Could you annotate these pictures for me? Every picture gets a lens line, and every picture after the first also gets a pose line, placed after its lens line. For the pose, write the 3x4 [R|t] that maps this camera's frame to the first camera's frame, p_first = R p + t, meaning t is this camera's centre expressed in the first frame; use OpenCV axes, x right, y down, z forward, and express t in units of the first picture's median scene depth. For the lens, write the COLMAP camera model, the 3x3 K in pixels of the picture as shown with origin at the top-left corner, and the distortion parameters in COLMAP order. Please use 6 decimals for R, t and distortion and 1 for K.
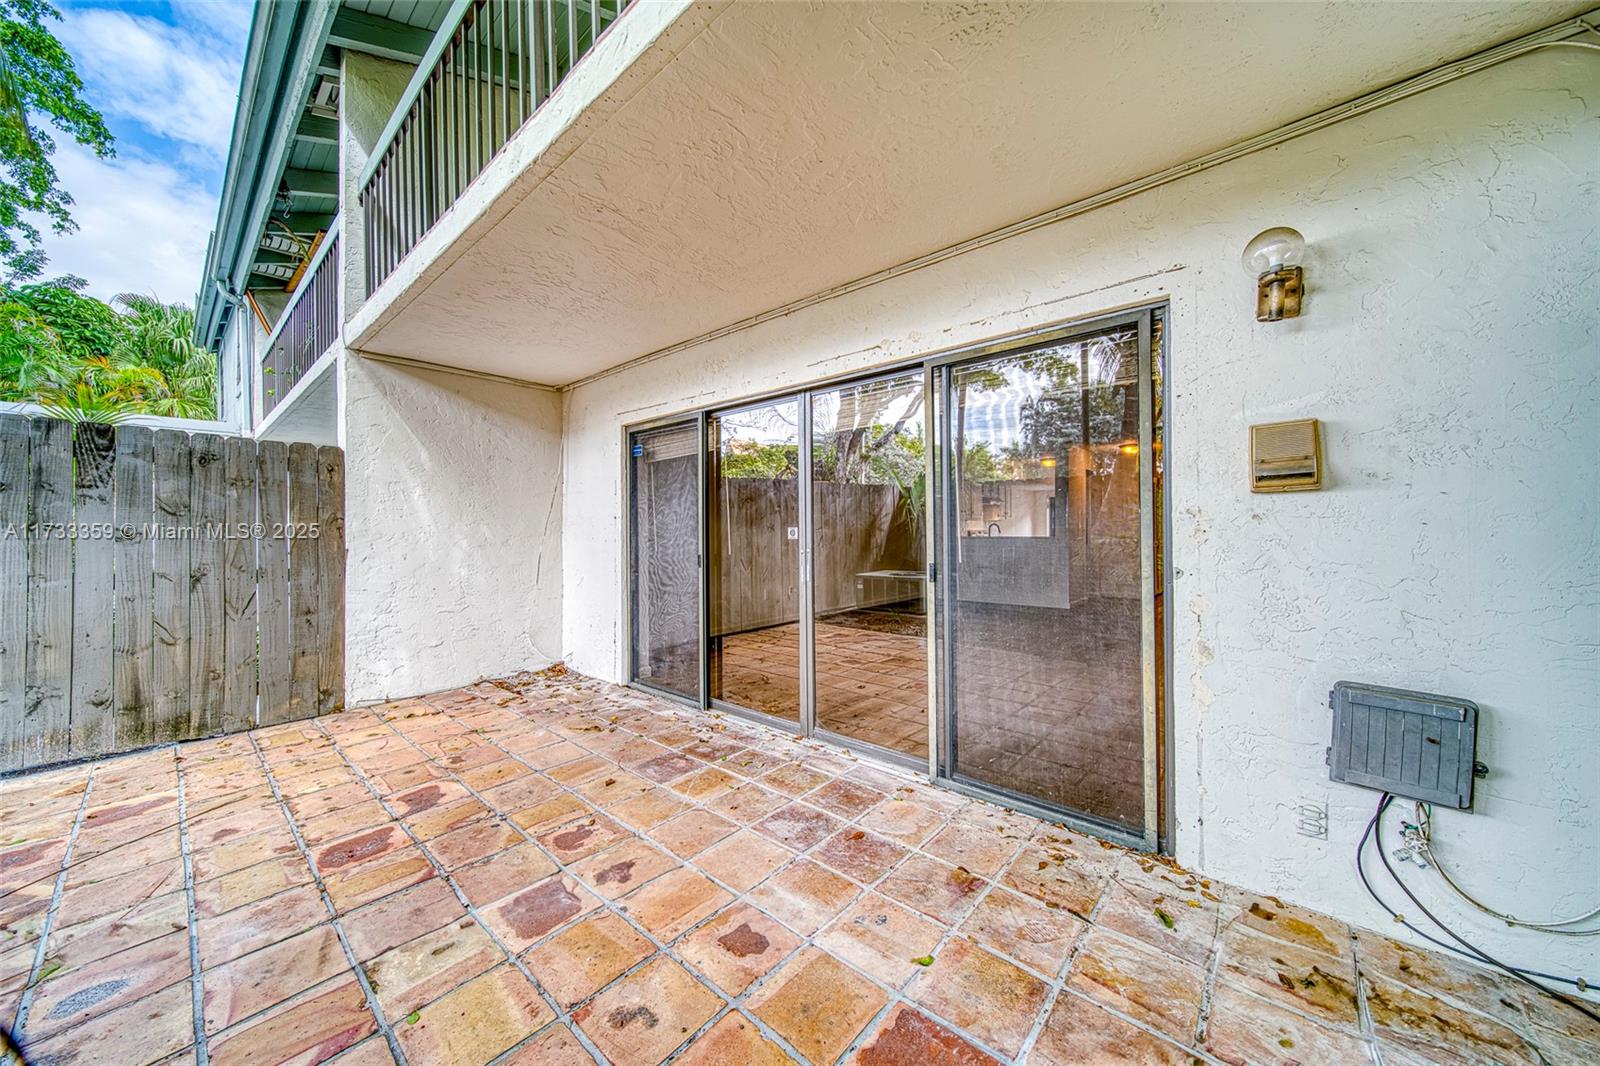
lens RADIAL K [[562.6, 0, 814.3], [0, 562.6, 535.4], [0, 0, 1]] dist [-0.000476, -0.000993]
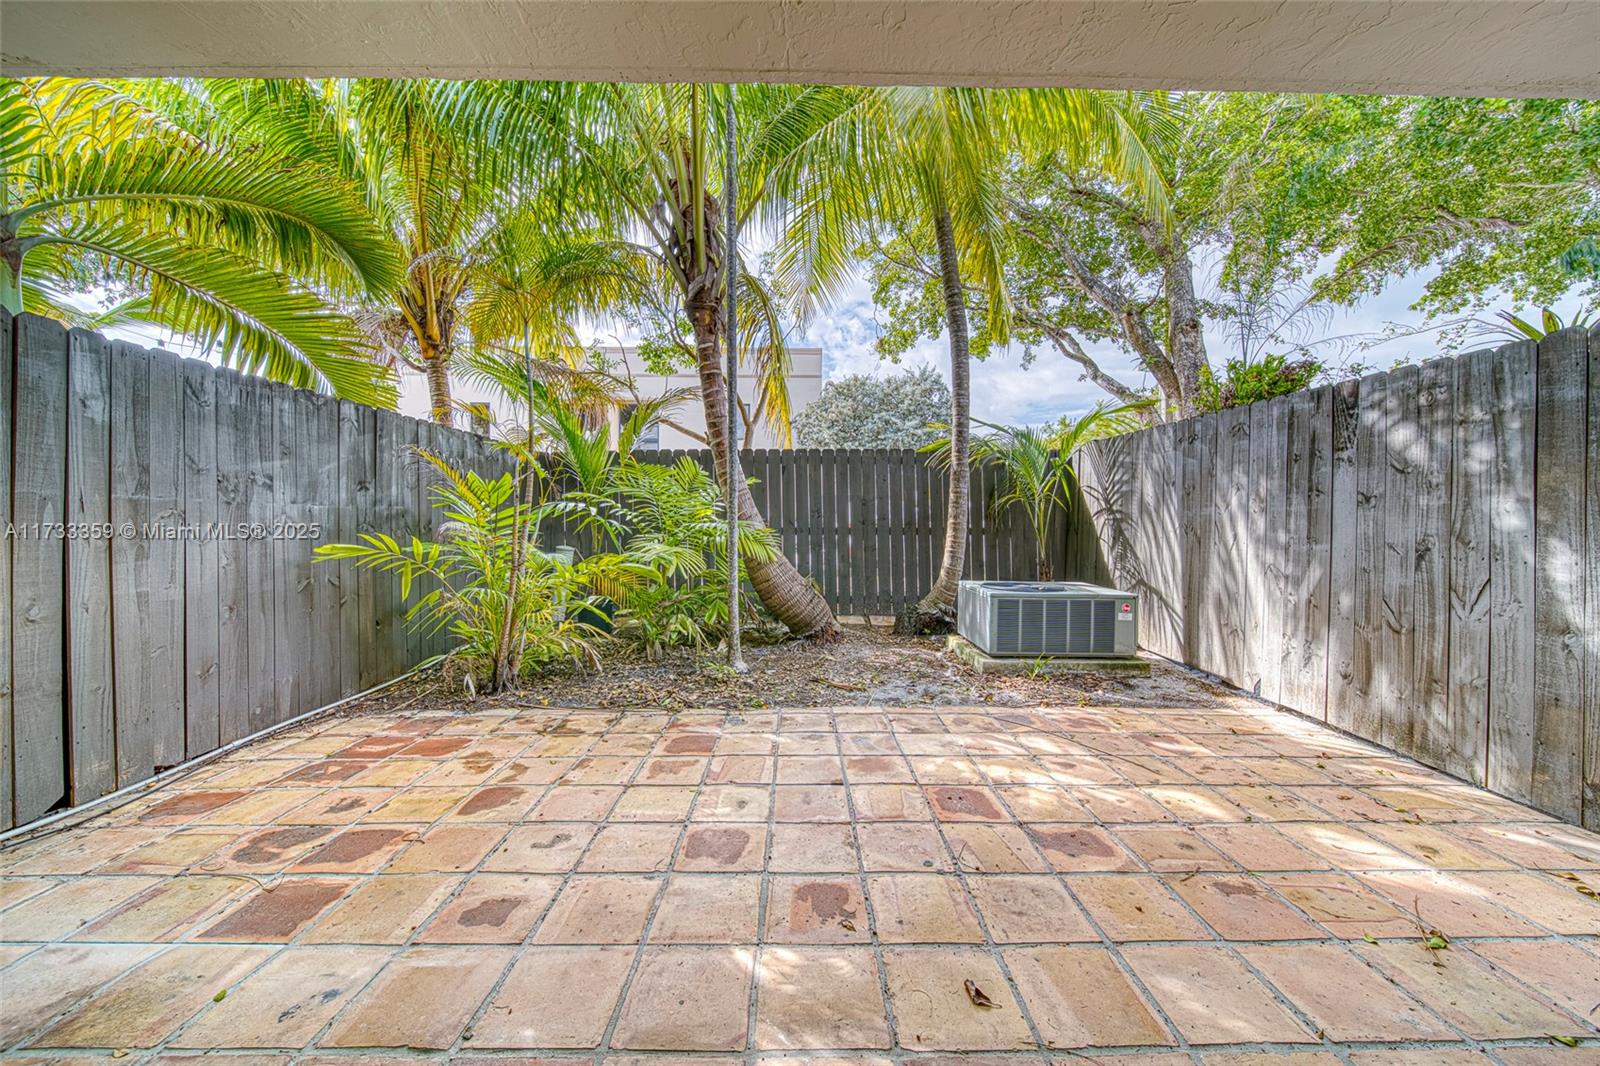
lens RADIAL K [[562.6, 0, 798.7], [0, 562.6, 525.1], [0, 0, 1]] dist [-0.000476, -0.000993]
pose [[-0.757181, 0.008638, -0.653148, 0.057030], [-0.003840, 0.999836, 0.017674, 0.033794], [0.653194, 0.015890, -0.757024, 1.254458]]
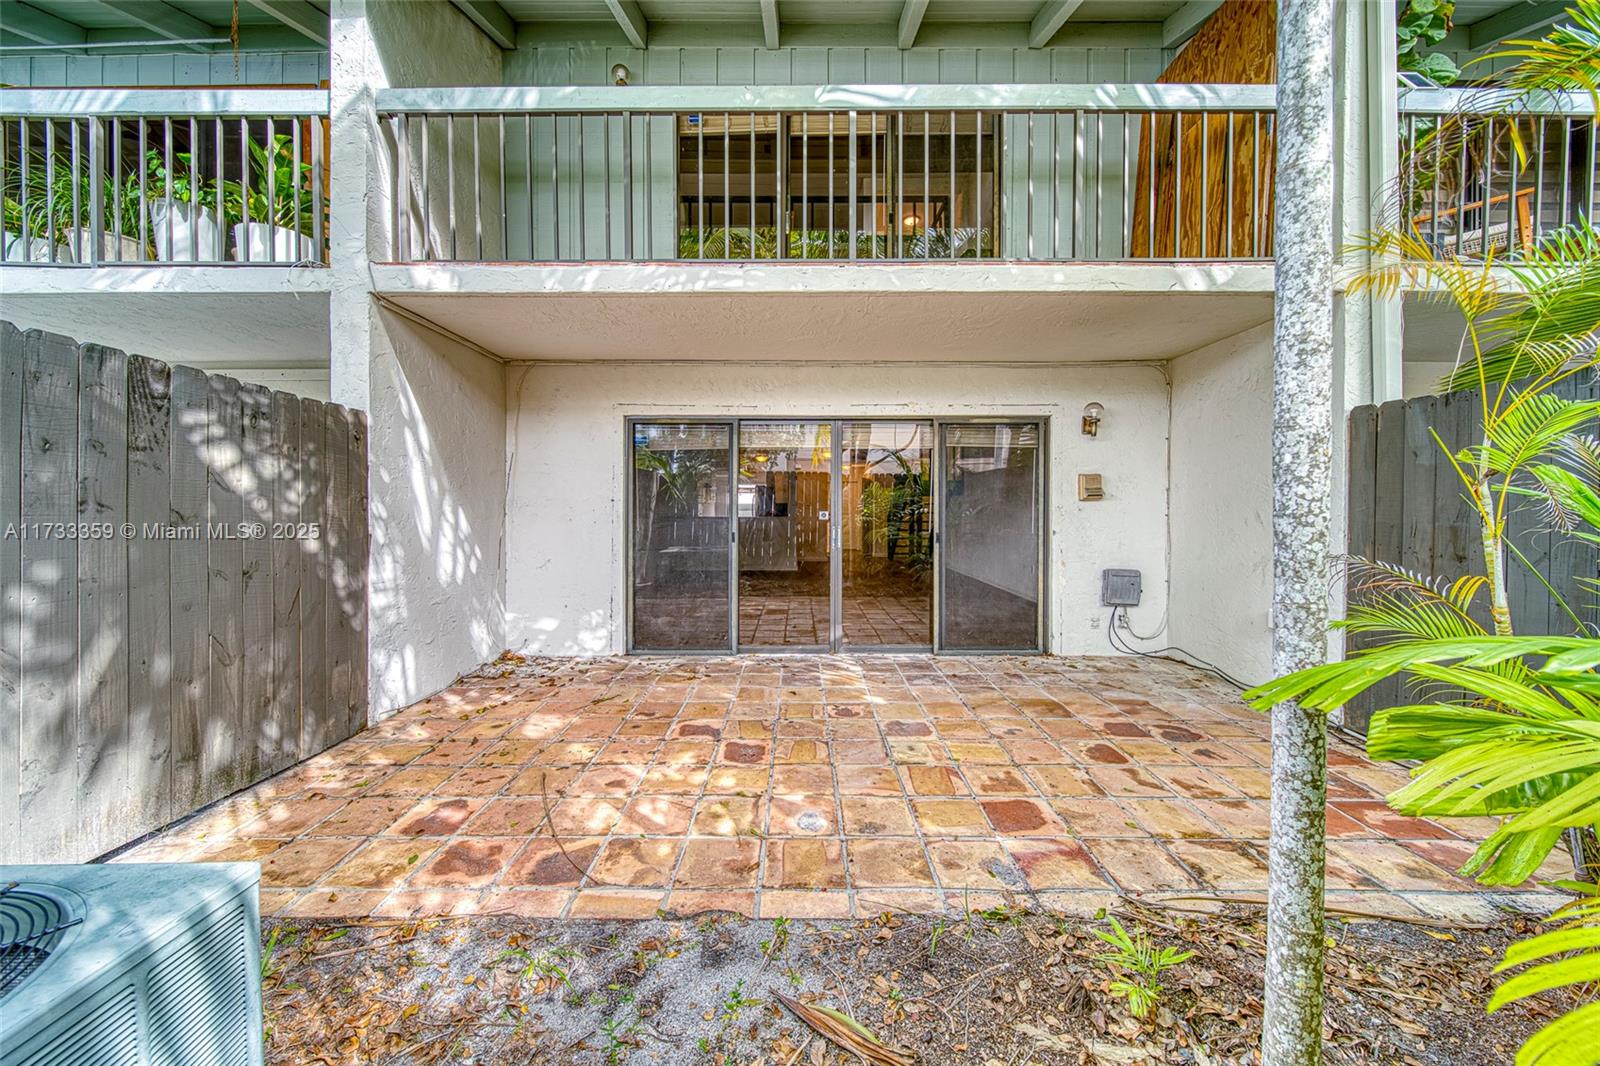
lens RADIAL K [[562.6, 0, 802.5], [0, 562.6, 524.9], [0, 0, 1]] dist [-0.000476, -0.000993]
pose [[0.755544, -0.011124, 0.655004, -1.264223], [0.000041, 0.999857, 0.016934, -0.005055], [-0.655098, -0.012767, 0.755436, -0.074218]]
